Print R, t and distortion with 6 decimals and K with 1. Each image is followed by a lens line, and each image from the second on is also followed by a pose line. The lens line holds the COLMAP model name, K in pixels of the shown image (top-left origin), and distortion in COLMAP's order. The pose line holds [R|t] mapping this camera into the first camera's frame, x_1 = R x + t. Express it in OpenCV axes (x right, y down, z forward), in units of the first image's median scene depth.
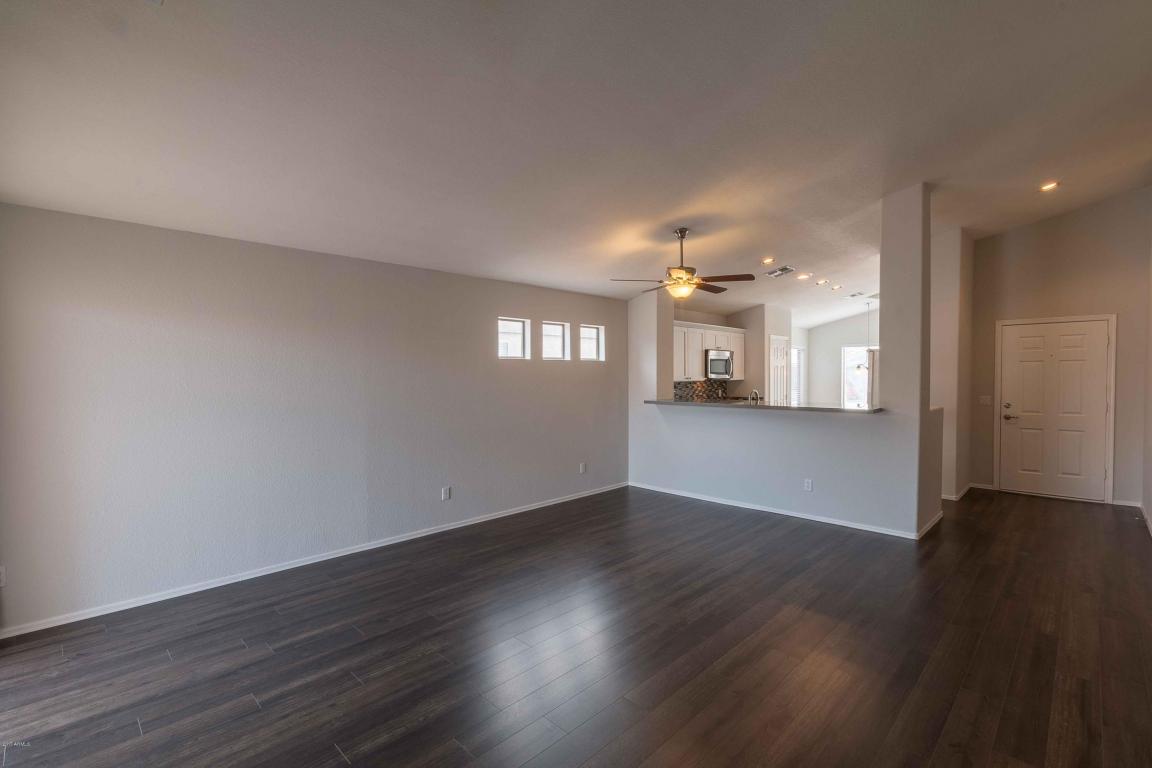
lens RADIAL K [[528.3, 0, 566.1], [0, 528.3, 391.3], [0, 0, 1]] dist [0.004528, -0.002304]
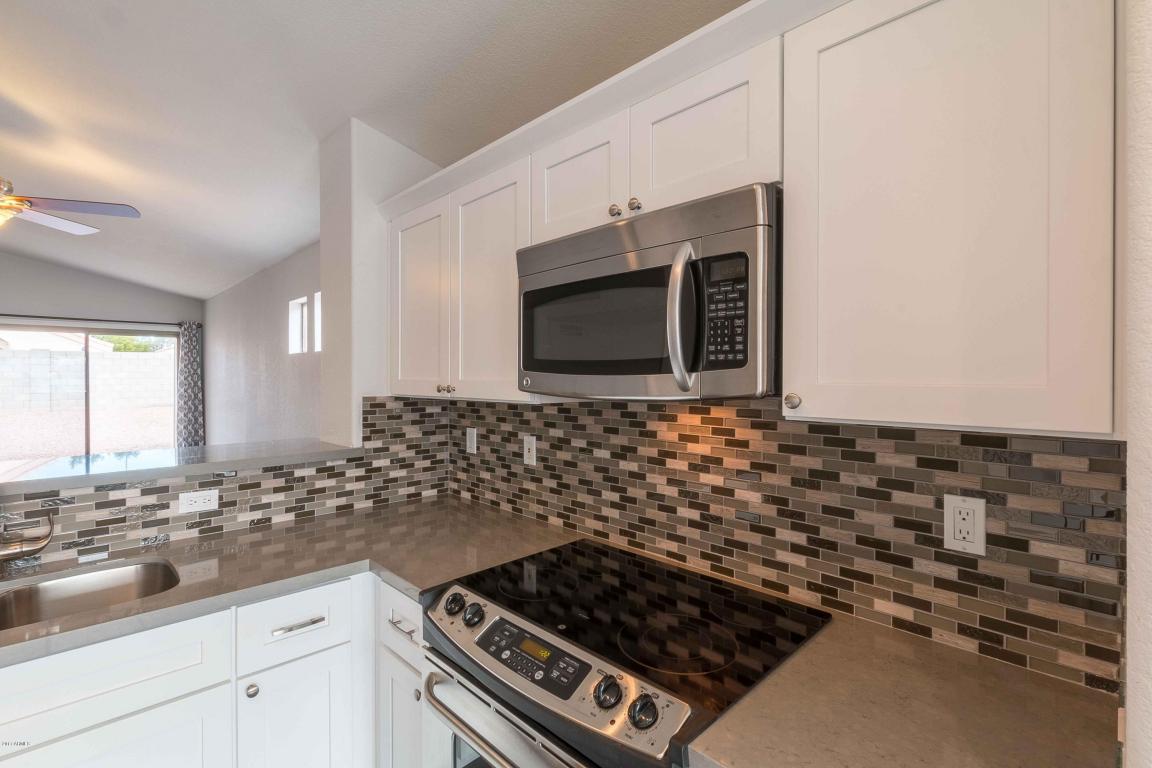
lens RADIAL K [[528.3, 0, 569.4], [0, 528.3, 377.5], [0, 0, 1]] dist [0.004528, -0.002304]
pose [[-0.022995, 0.010706, -0.999678, 0.617139], [-0.025357, 0.999615, 0.011288, -0.043943], [0.999414, 0.025608, -0.022714, 1.351332]]
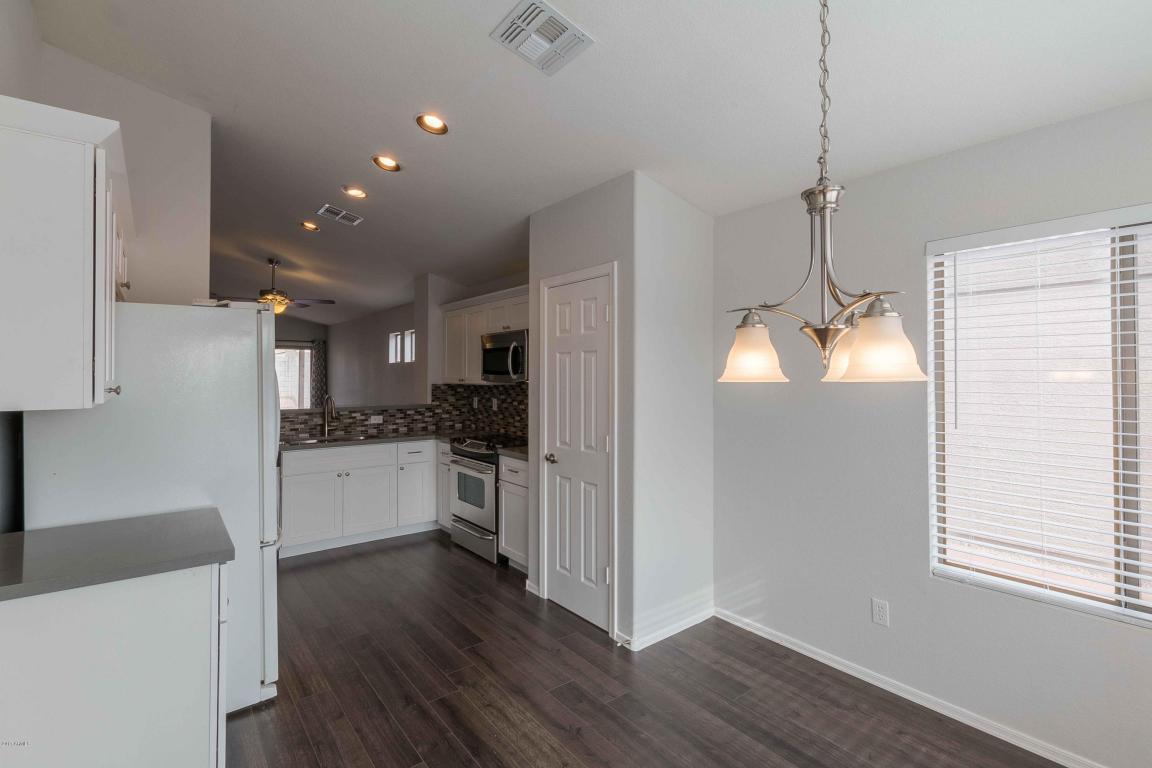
lens RADIAL K [[528.3, 0, 563.8], [0, 528.3, 369.7], [0, 0, 1]] dist [0.004528, -0.002304]
pose [[-0.132267, -0.003368, -0.991208, 1.151548], [-0.025996, 0.999662, 0.000072, -0.053711], [0.990873, 0.025777, -0.132310, 1.555007]]
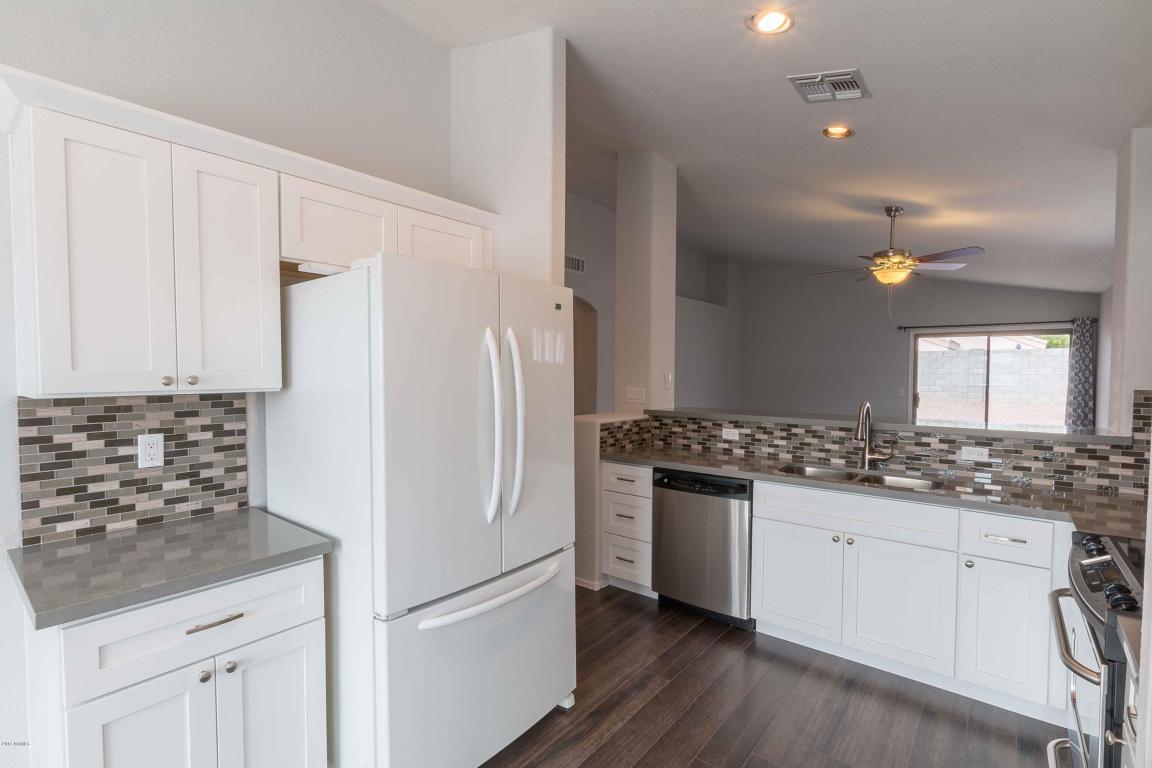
lens RADIAL K [[528.3, 0, 580.9], [0, 528.3, 390.4], [0, 0, 1]] dist [0.004528, -0.002304]
pose [[-0.994545, 0.007053, -0.104074, 0.704968], [0.000331, 0.997920, 0.064471, -0.048105], [0.104312, 0.064085, -0.992478, 1.552056]]
